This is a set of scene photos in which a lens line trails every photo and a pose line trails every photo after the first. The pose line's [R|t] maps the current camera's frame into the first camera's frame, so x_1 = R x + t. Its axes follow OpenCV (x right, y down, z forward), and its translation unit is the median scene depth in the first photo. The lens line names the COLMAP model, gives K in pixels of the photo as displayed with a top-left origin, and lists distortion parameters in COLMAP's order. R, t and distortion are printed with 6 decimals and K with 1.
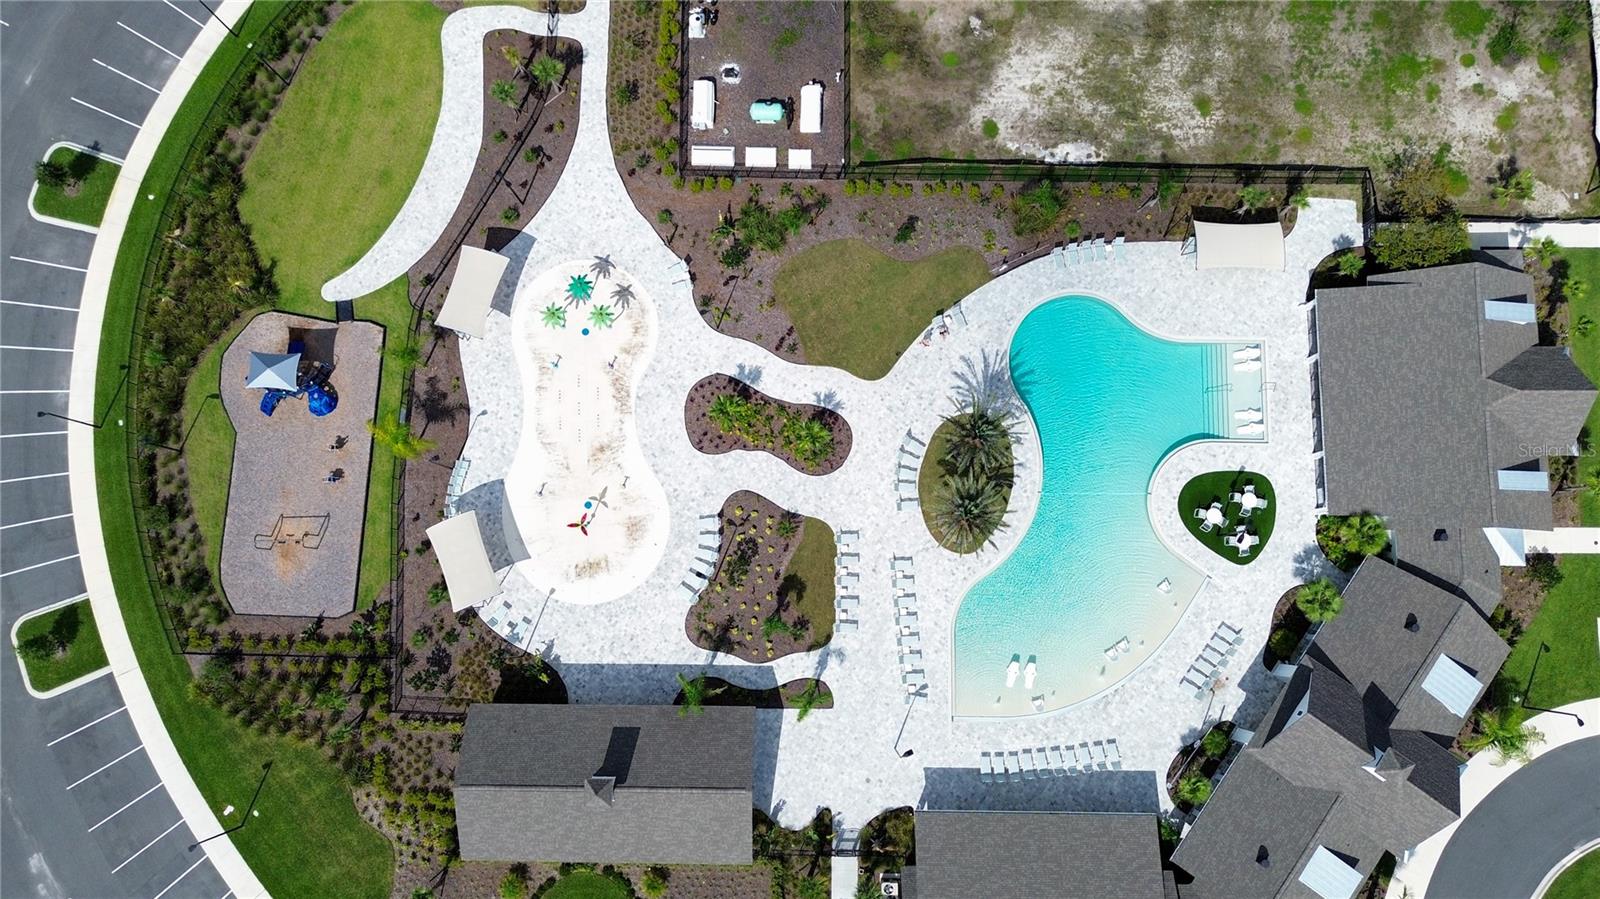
lens RADIAL K [[1147.7, 0, 800.0], [0, 1147.7, 449.5], [0, 0, 1]] dist [0.066803, -0.072447]
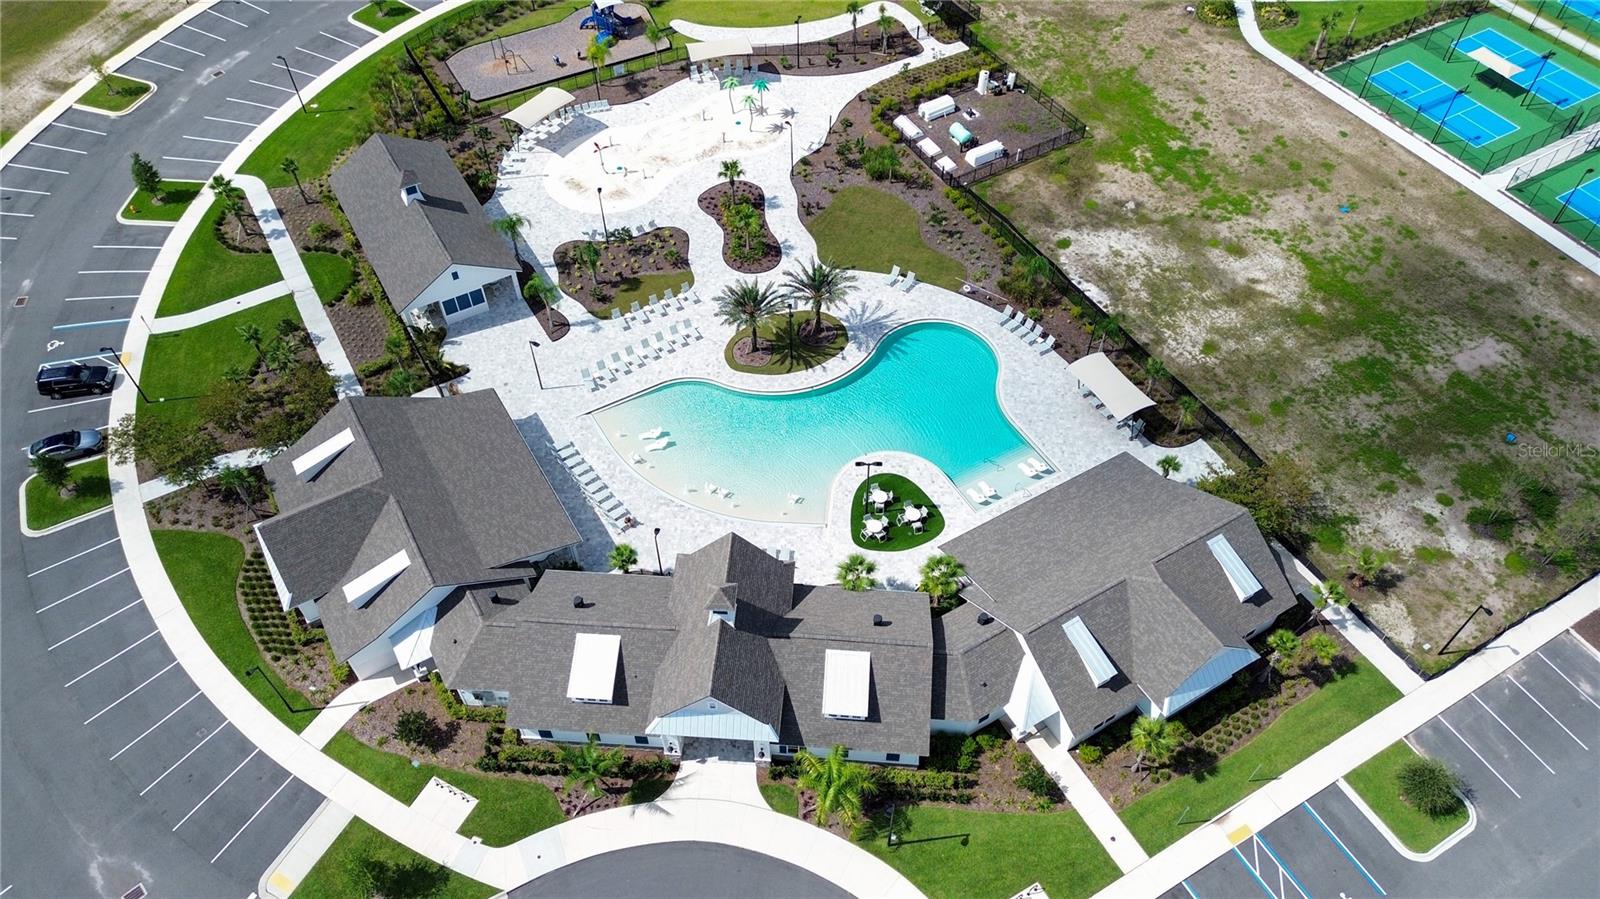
lens RADIAL K [[1147.7, 0, 800.0], [0, 1147.7, 449.5], [0, 0, 1]] dist [0.066803, -0.072447]
pose [[0.515542, 0.664544, -0.540923, 0.799878], [-0.849799, 0.477431, -0.223385, 0.305764], [0.109805, 0.574840, 0.810865, 0.158154]]
